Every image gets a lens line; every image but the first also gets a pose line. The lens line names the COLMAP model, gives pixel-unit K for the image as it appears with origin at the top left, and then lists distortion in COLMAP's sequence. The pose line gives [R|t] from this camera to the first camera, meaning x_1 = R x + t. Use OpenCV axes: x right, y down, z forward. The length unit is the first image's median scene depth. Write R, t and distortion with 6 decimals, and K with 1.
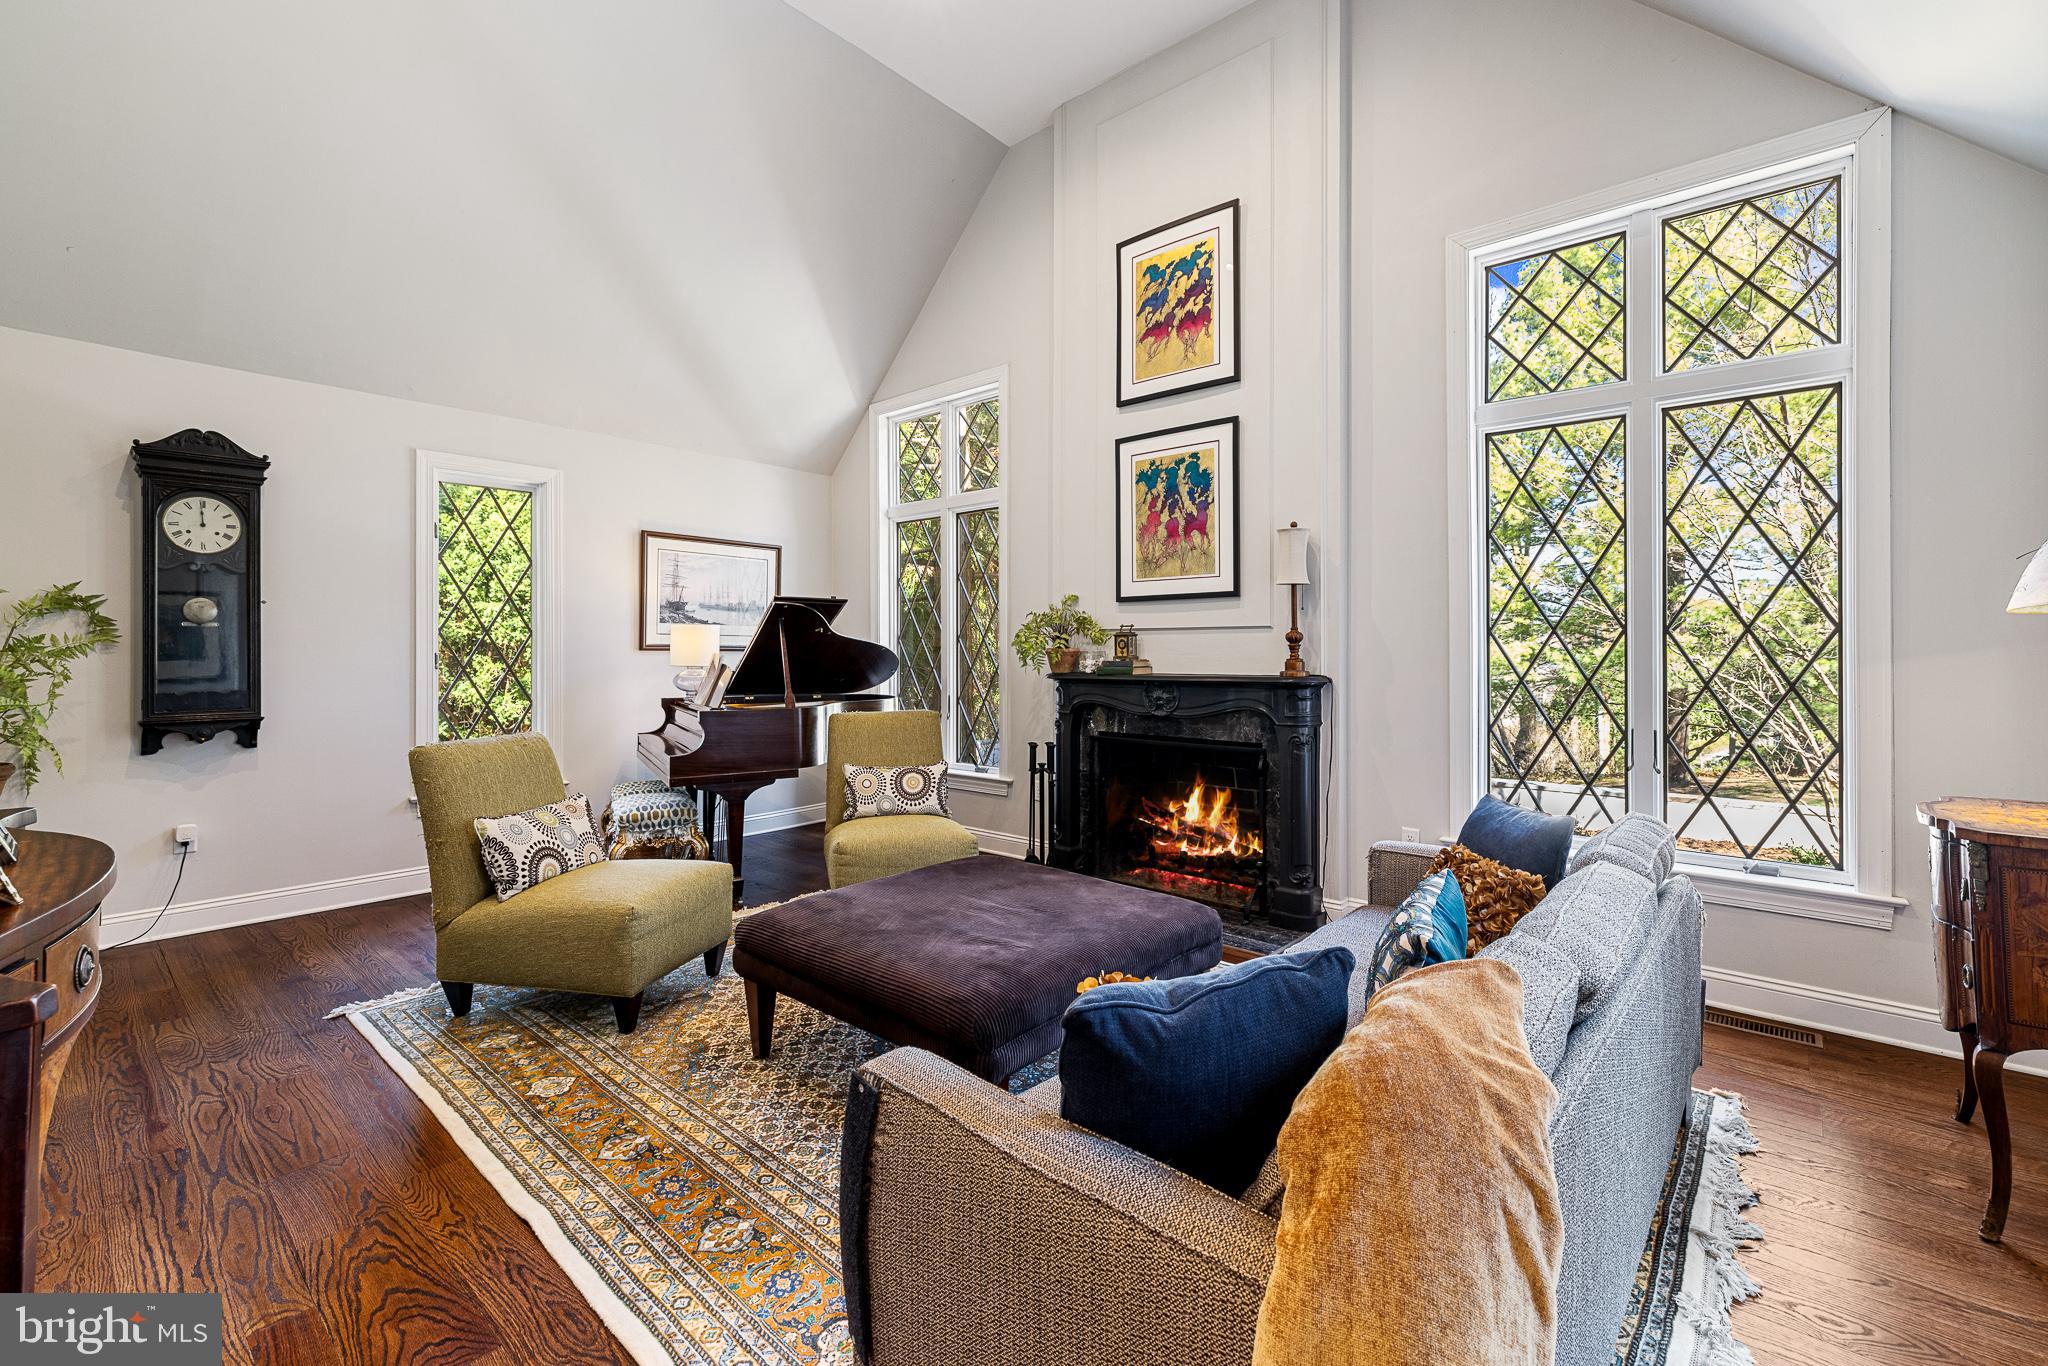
lens RADIAL K [[878.4, 0, 1026.7], [0, 878.4, 656.7], [0, 0, 1]] dist [0.000450, 0.000111]
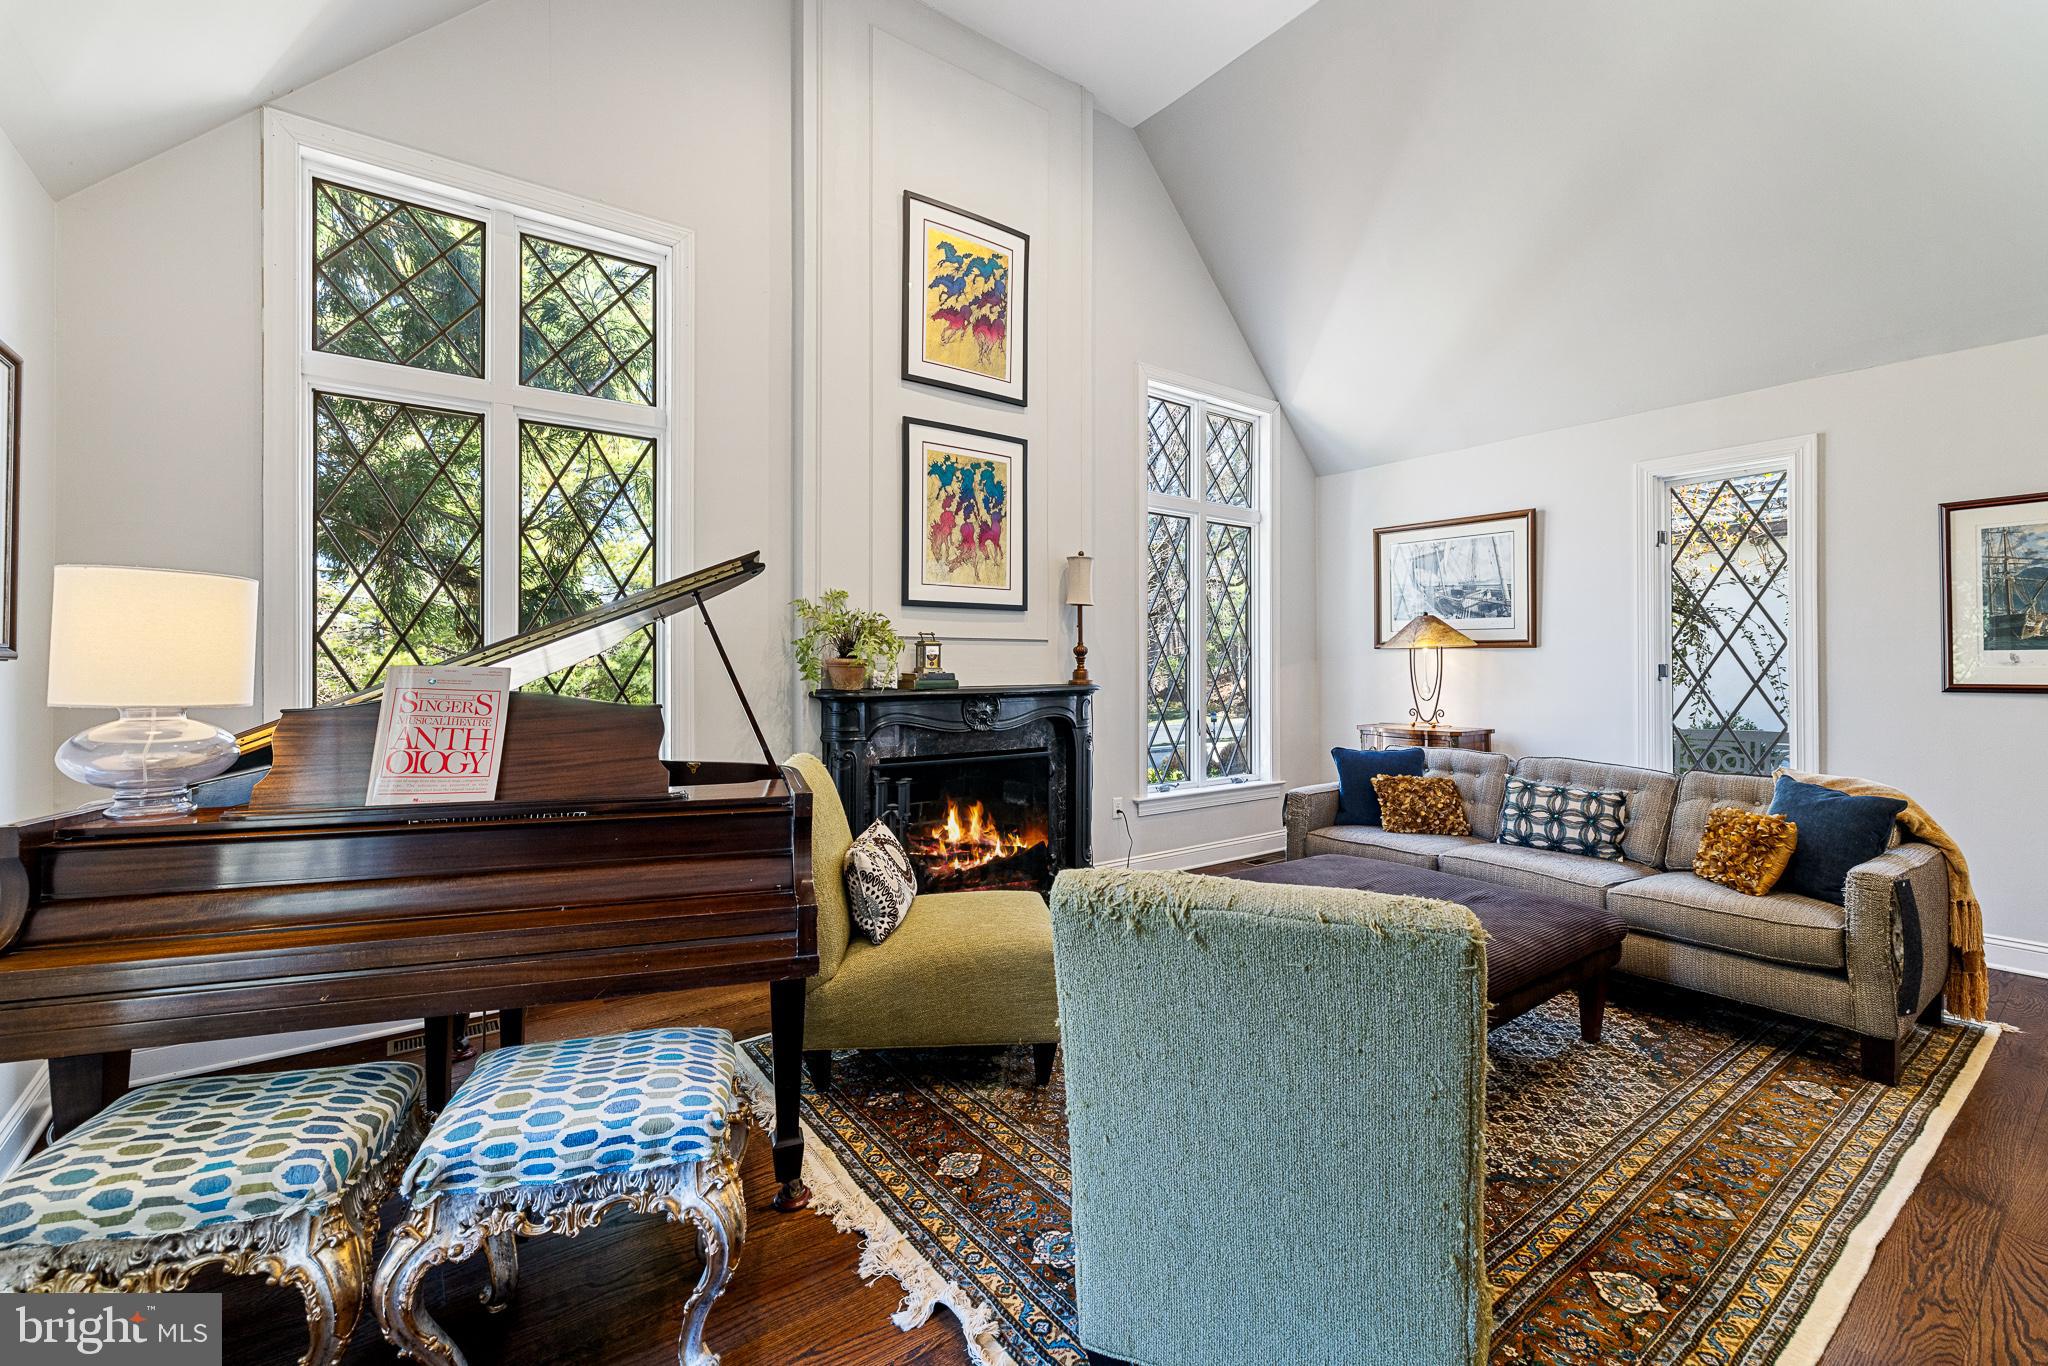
lens RADIAL K [[860.6, 0, 1019.9], [0, 860.6, 667.9], [0, 0, 1]] dist [-0.000137, 0.000225]
pose [[0.209332, -0.006699, 0.977822, -0.745994], [0.002487, 0.999977, 0.006318, -0.005877], [-0.977842, 0.001109, 0.209344, 0.757946]]
